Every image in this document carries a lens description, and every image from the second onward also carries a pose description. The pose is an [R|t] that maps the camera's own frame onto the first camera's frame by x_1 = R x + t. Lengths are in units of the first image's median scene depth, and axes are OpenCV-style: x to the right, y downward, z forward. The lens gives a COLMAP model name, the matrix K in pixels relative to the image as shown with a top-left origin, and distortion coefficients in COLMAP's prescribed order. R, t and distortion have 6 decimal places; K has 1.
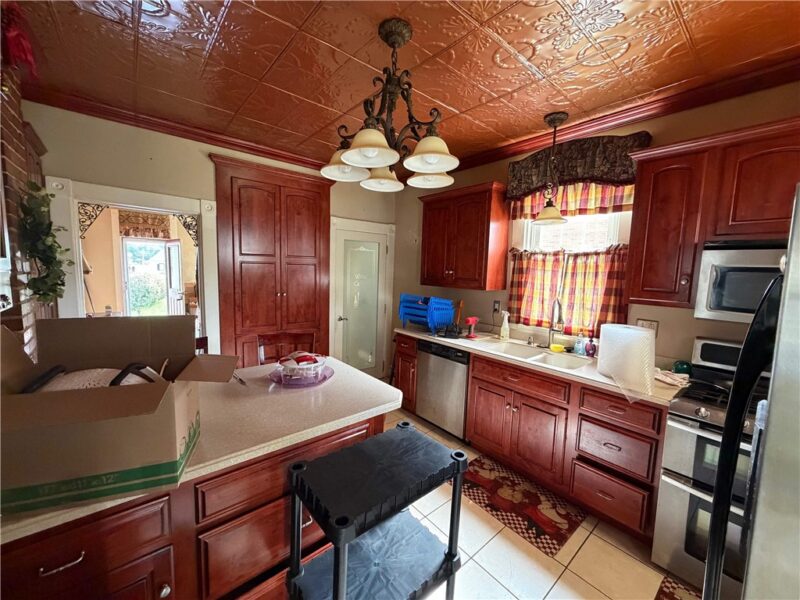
lens RADIAL K [[317.3, 0, 397.5], [0, 317.3, 300.0], [0, 0, 1]] dist [-0.000807, -0.000080]
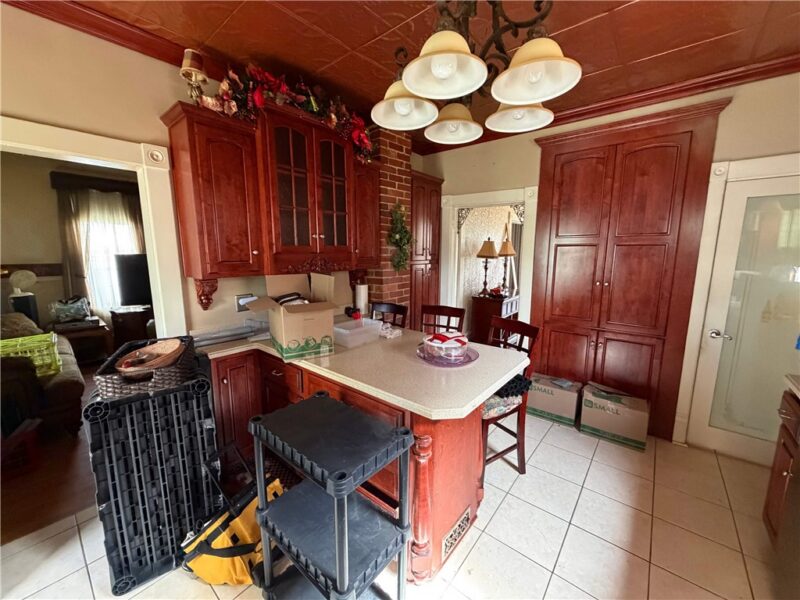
lens RADIAL K [[317.3, 0, 397.5], [0, 317.3, 300.0], [0, 0, 1]] dist [-0.000807, -0.000080]
pose [[0.176500, 0.122985, -0.976587, 0.499454], [-0.096238, 0.989566, 0.107227, -0.019319], [0.979585, 0.075059, 0.186494, 0.512376]]
